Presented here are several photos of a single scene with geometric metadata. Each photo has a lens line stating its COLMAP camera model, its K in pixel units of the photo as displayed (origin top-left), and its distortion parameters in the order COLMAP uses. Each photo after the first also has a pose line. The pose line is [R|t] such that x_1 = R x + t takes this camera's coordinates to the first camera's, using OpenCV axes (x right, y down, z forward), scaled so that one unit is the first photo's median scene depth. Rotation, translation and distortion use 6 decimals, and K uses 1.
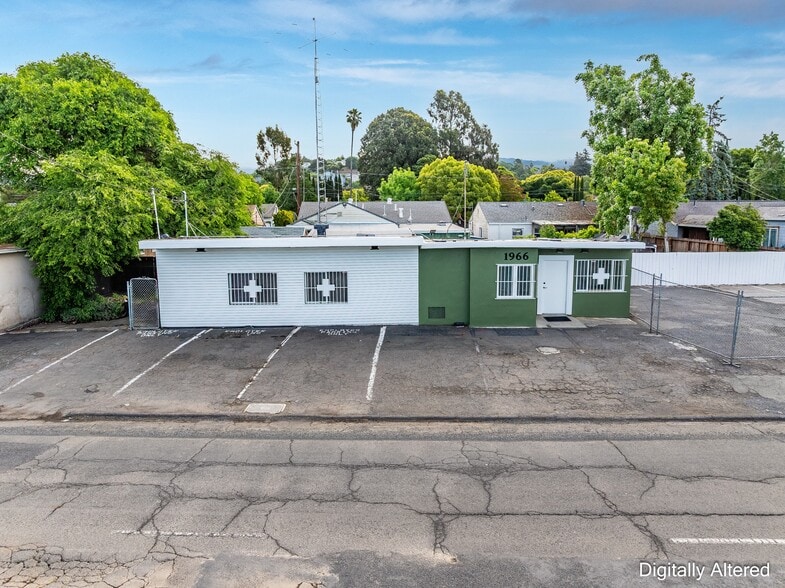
lens RADIAL K [[554.3, 0, 393.6], [0, 554.3, 288.2], [0, 0, 1]] dist [-0.040576, 0.001049]
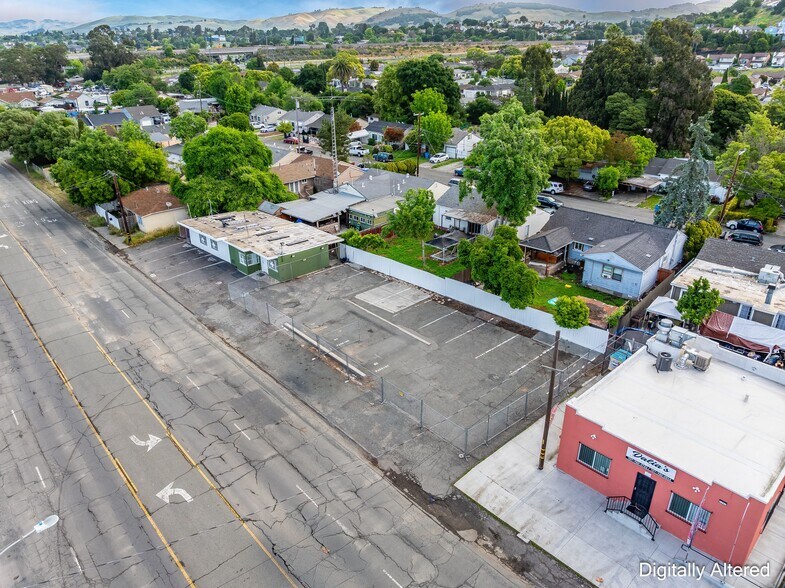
lens RADIAL K [[554.3, 0, 391.7], [0, 554.3, 291.2], [0, 0, 1]] dist [-0.040576, 0.001049]
pose [[0.692674, 0.303920, -0.654092, 2.762920], [-0.098951, 0.938353, 0.331212, -0.909246], [0.714431, -0.164699, 0.680046, -0.479998]]
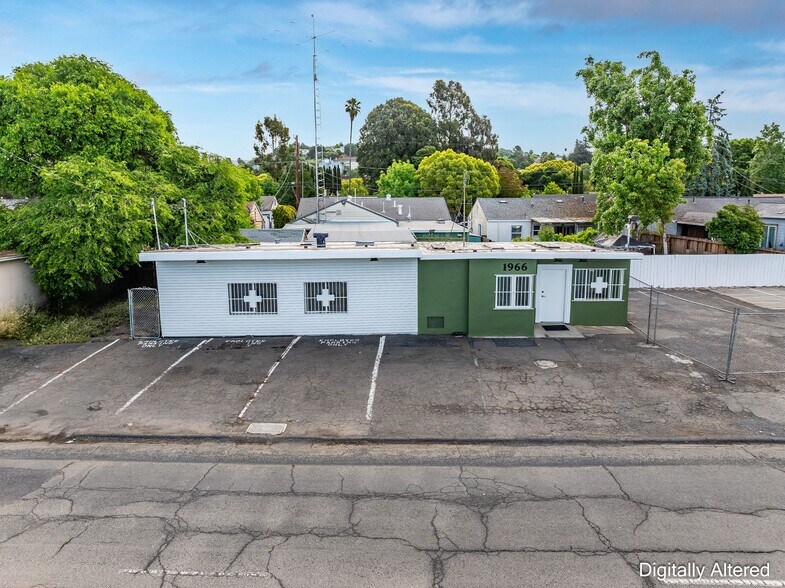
lens RADIAL K [[554.3, 0, 393.6], [0, 554.3, 288.6], [0, 0, 1]] dist [-0.040576, 0.001049]
pose [[0.999998, 0.000587, 0.002033, -0.000688], [-0.000636, 0.999705, 0.024266, -0.042239], [-0.002019, -0.024267, 0.999703, -0.005269]]
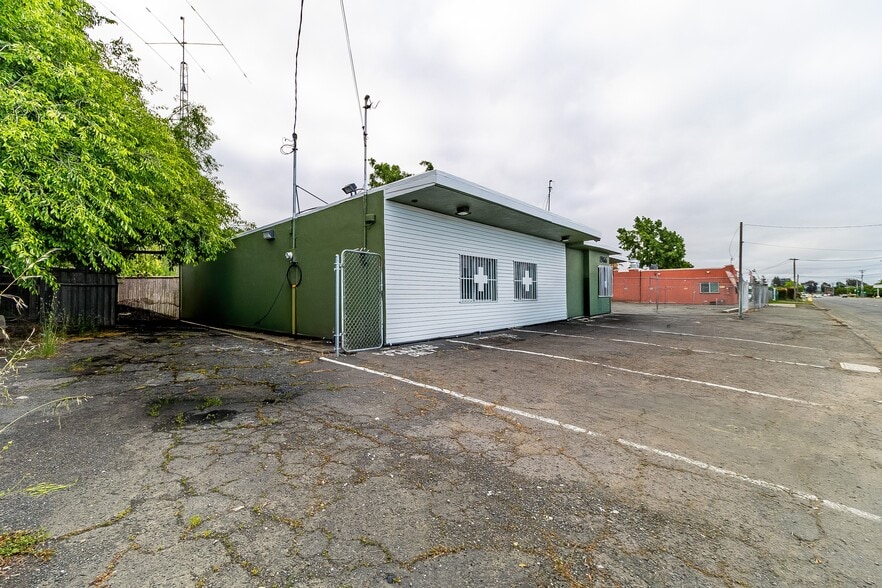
lens RADIAL K [[408.1, 0, 438.2], [0, 408.1, 295.9], [0, 0, 1]] dist [-0.003264, -0.002181]
pose [[0.639234, 0.004584, 0.768999, -0.700312], [0.109114, 0.989324, -0.096599, 0.068326], [-0.761232, 0.145658, 0.631910, 0.707997]]
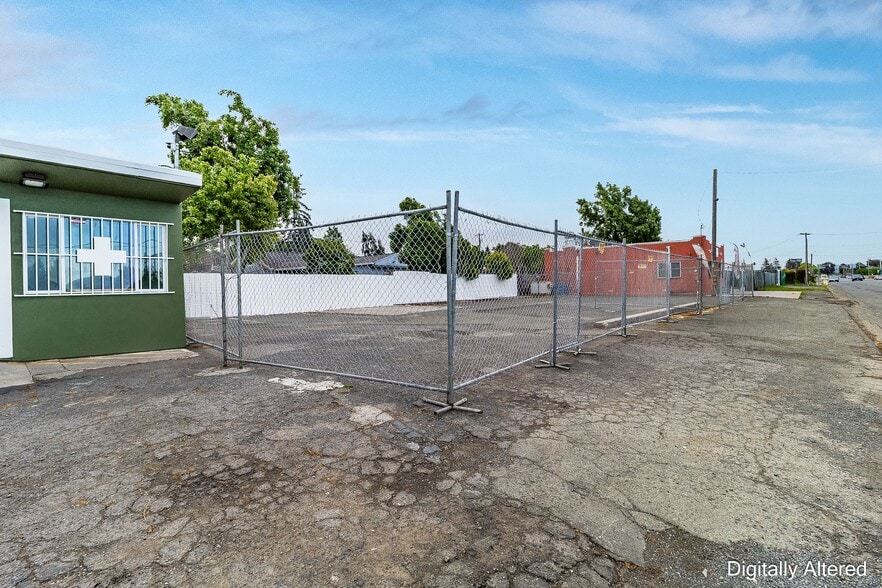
lens RADIAL K [[408.1, 0, 435.4], [0, 408.1, 289.8], [0, 0, 1]] dist [-0.003264, -0.002181]
pose [[0.659730, -0.015676, 0.751339, 0.328225], [0.126477, 0.987838, -0.090446, 0.068538], [-0.740783, 0.154697, 0.653689, 0.644723]]
